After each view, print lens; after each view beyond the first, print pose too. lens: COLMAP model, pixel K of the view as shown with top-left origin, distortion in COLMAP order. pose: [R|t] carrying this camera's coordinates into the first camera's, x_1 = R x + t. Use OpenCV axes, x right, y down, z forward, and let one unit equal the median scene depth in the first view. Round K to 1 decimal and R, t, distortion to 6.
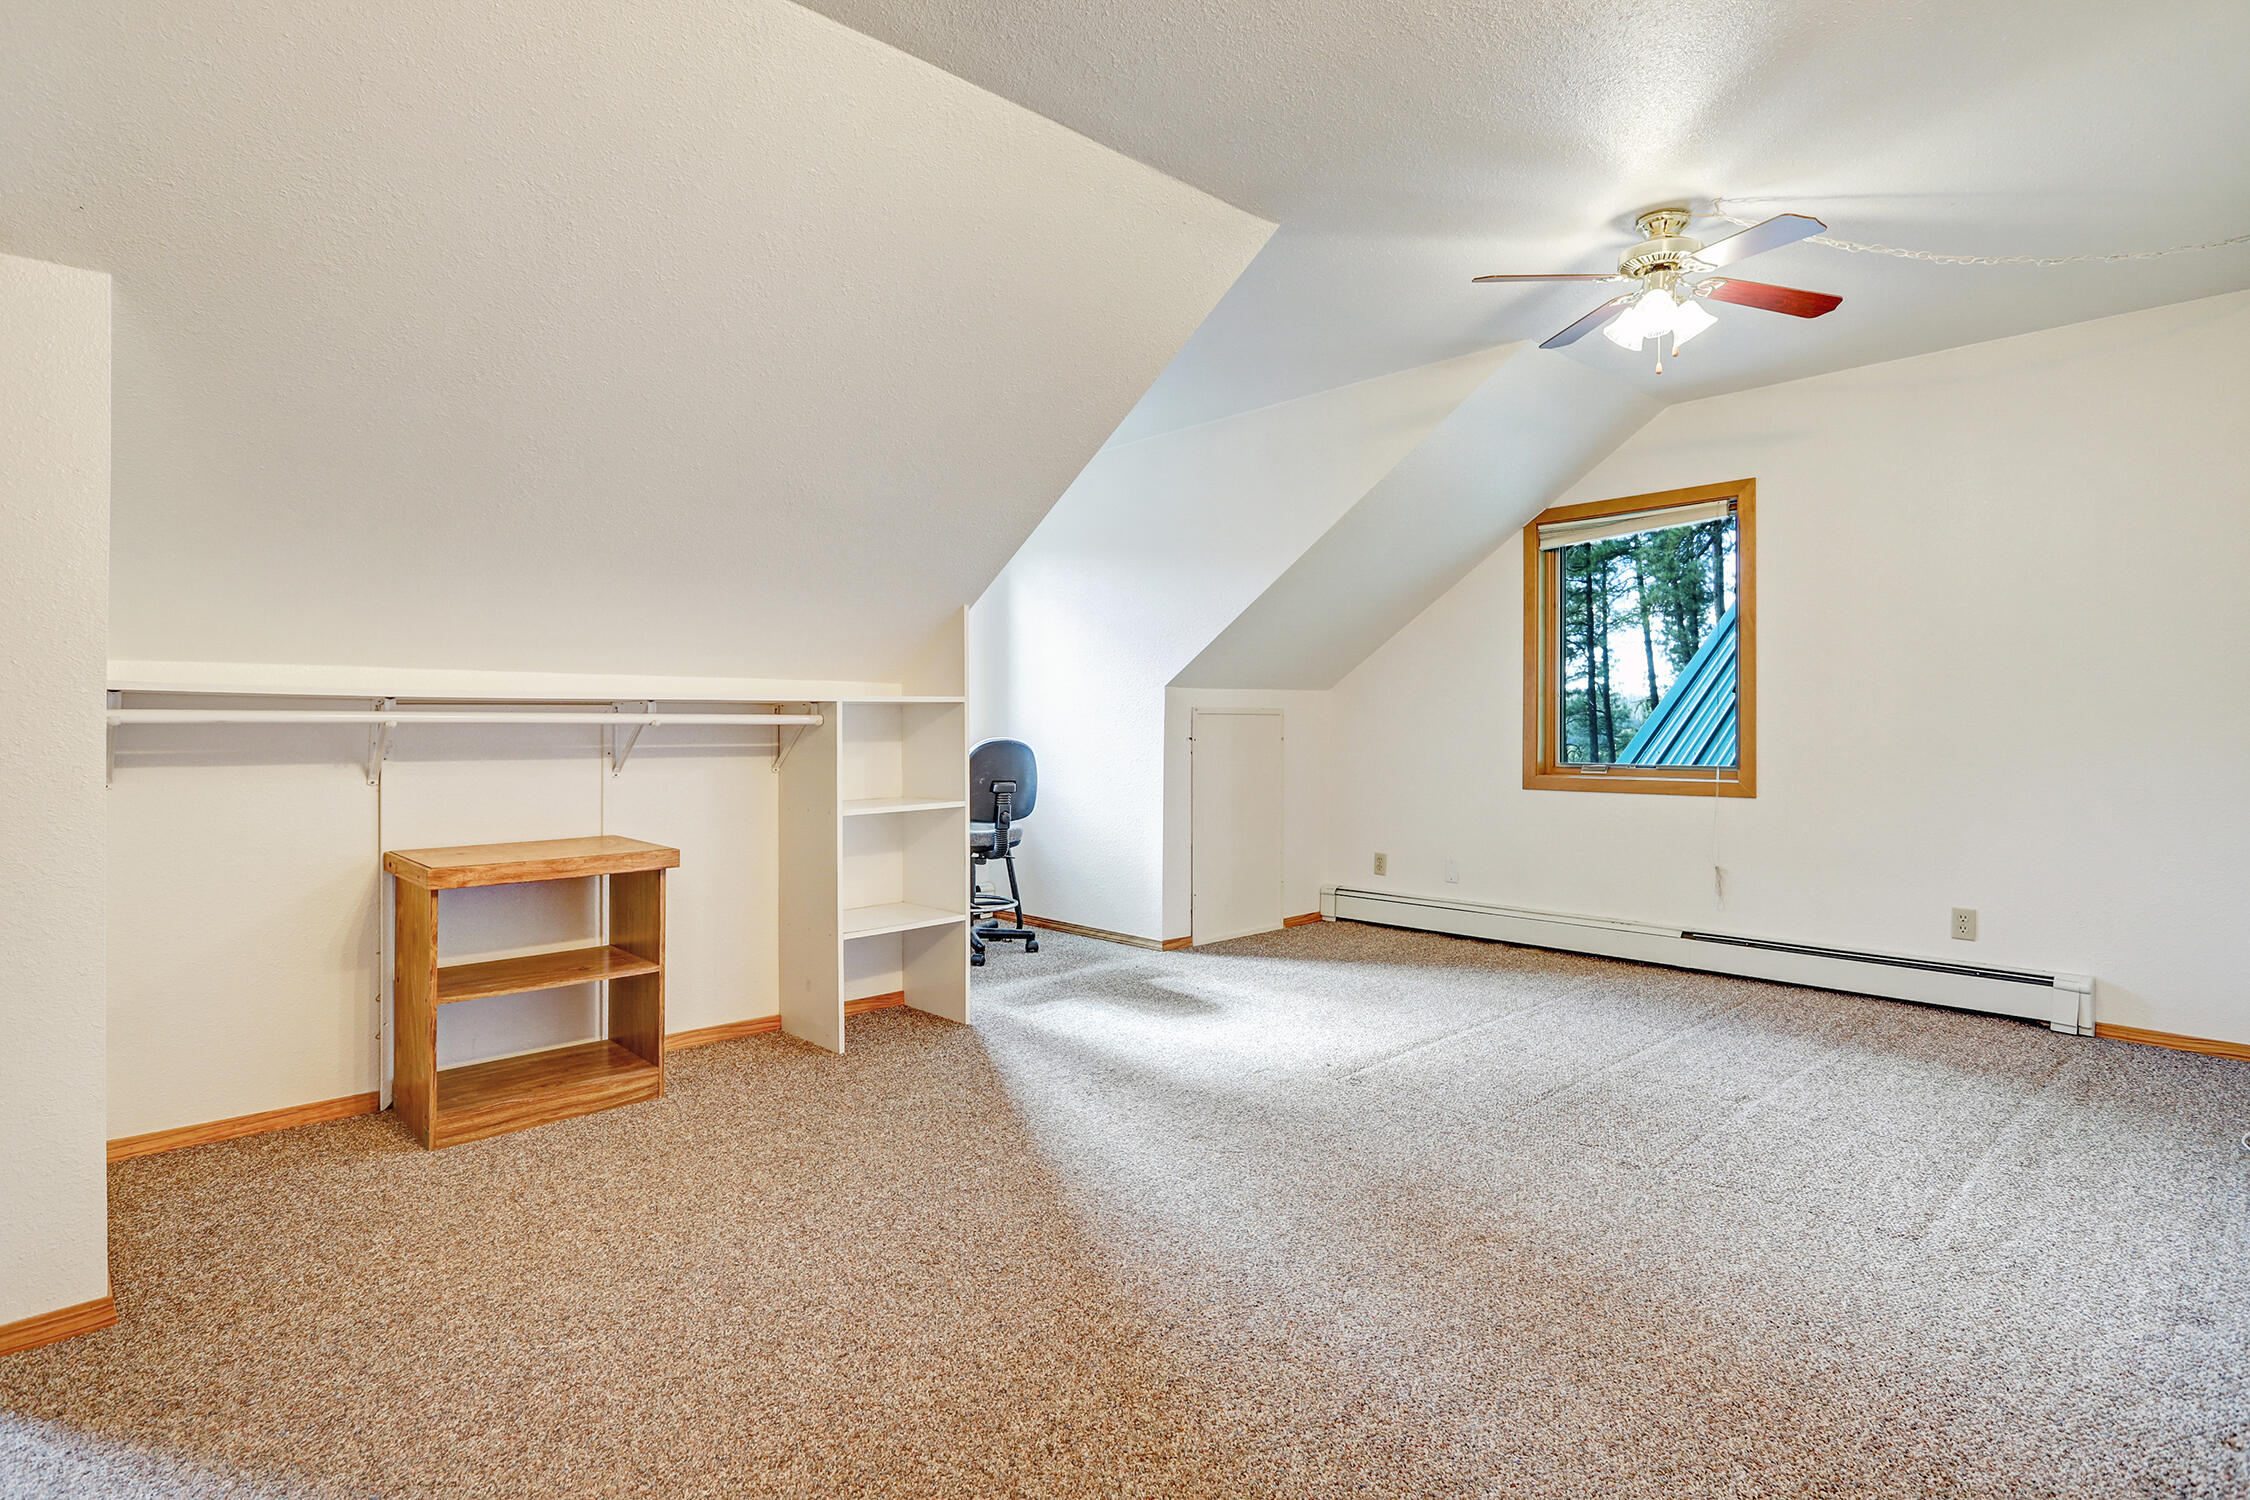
lens RADIAL K [[1113.3, 0, 1120.8], [0, 1113.3, 741.3], [0, 0, 1]] dist [-0.013166, 0.001689]
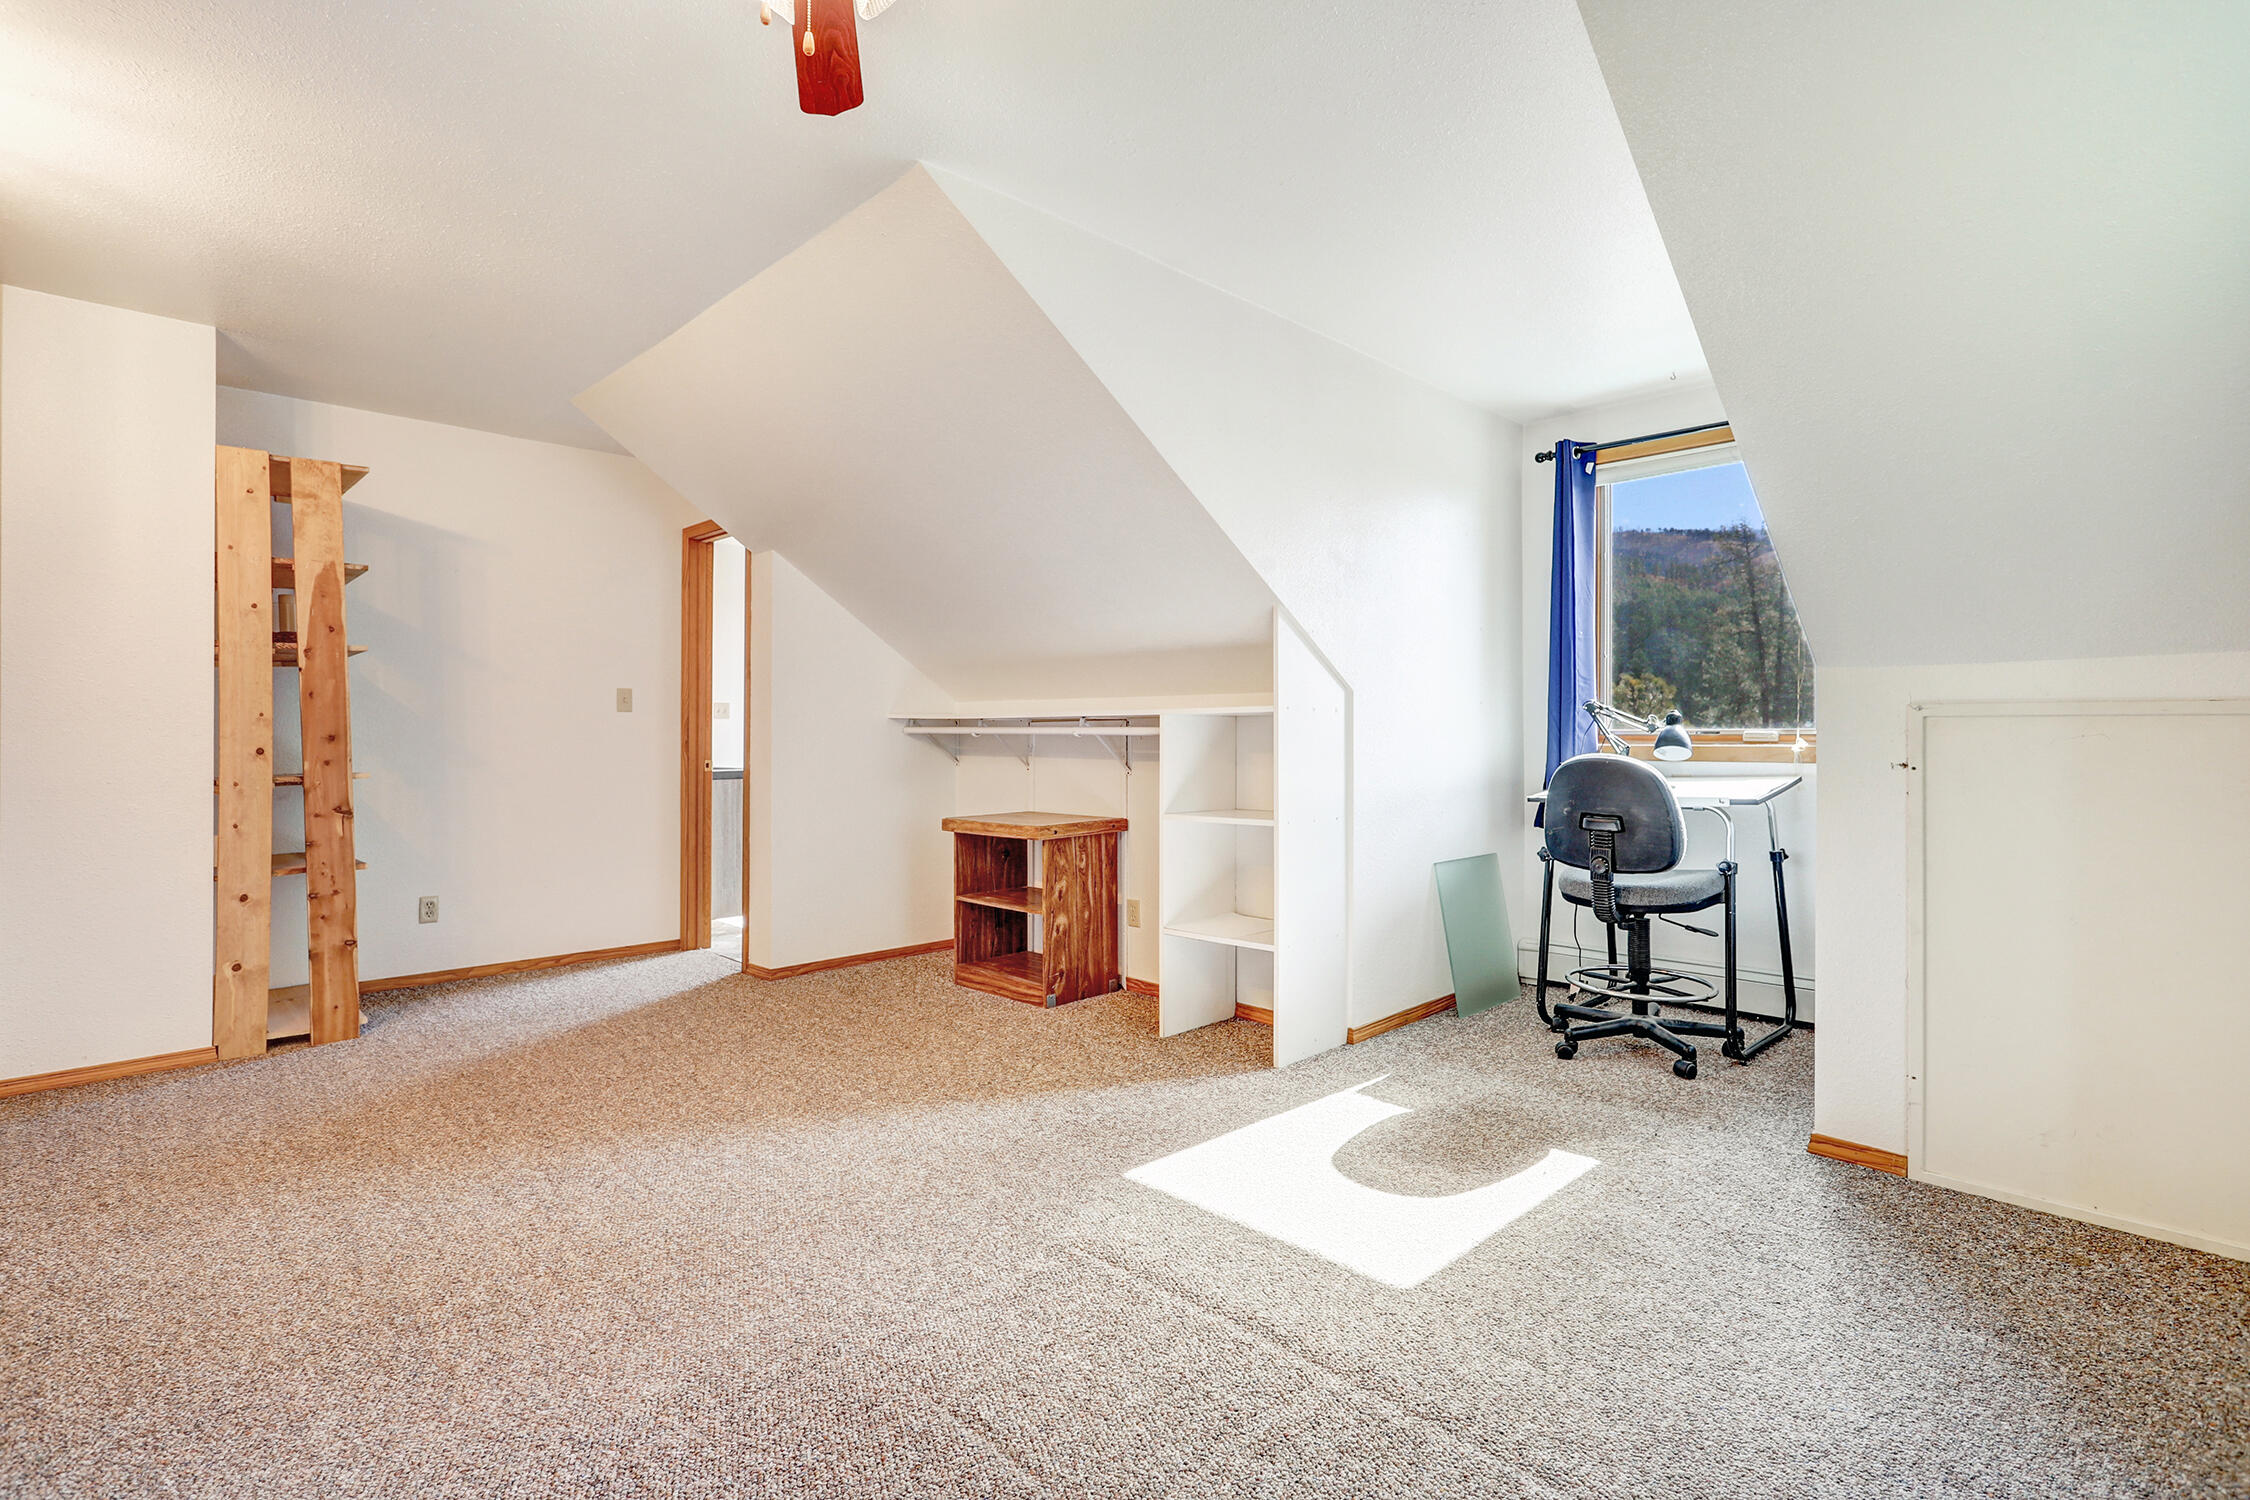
lens RADIAL K [[1064.1, 0, 1120.8], [0, 1064.1, 738.0], [0, 0, 1]] dist [0.000359, -0.000061]
pose [[0.024043, 0.005614, -0.999695, 0.828911], [-0.011970, 0.999914, 0.005327, -0.018111], [0.999639, 0.011838, 0.024108, 0.976532]]
